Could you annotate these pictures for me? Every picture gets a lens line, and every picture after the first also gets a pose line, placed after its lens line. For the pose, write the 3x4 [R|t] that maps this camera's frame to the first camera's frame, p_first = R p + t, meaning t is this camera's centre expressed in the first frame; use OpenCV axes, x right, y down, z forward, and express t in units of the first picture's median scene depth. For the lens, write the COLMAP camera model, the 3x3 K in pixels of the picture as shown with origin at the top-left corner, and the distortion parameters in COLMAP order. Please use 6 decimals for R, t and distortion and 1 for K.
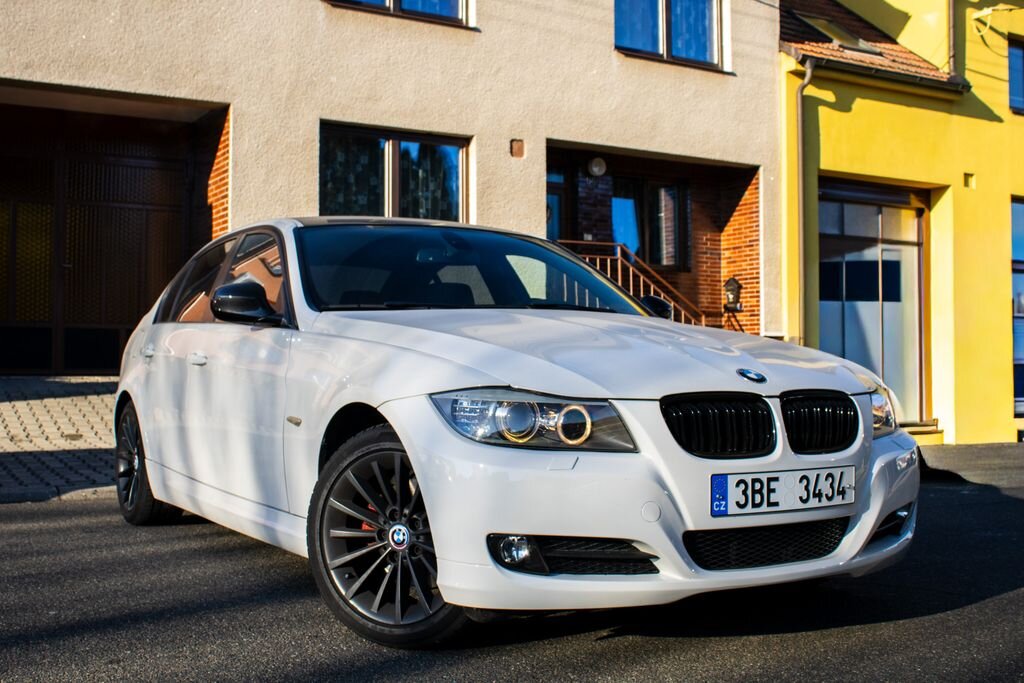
lens RADIAL K [[1148.0, 0, 494.0], [0, 1148.0, 331.8], [0, 0, 1]] dist [-0.126050, 0.170143]
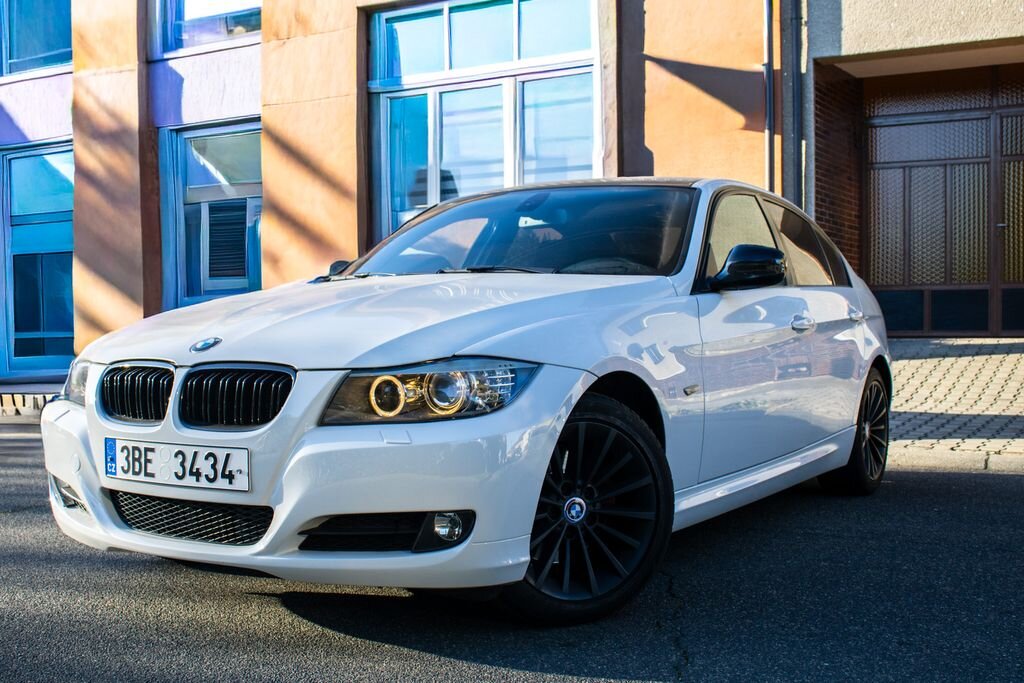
lens RADIAL K [[1129.2, 0, 512.0], [0, 1129.2, 341.5], [0, 0, 1]] dist [-0.083754, 0.006467]
pose [[0.495642, 0.009370, -0.868476, 1.229205], [0.029340, 0.999190, 0.027525, 0.017132], [0.868031, -0.039124, 0.494966, 0.781867]]
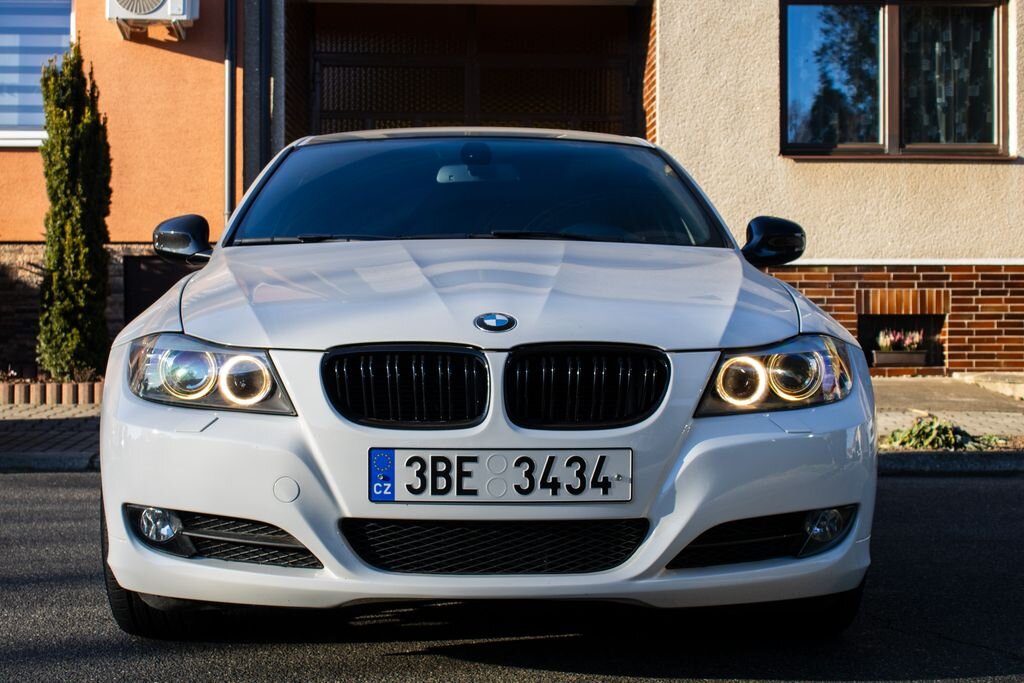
lens RADIAL K [[1511.3, 0, 465.4], [0, 1511.3, 320.4], [0, 0, 1]] dist [-0.014434, -0.036708]
pose [[0.877274, 0.001607, -0.479987, 0.714360], [0.013821, 0.999495, 0.028607, 0.008167], [0.479791, -0.031730, 0.876809, 0.118482]]
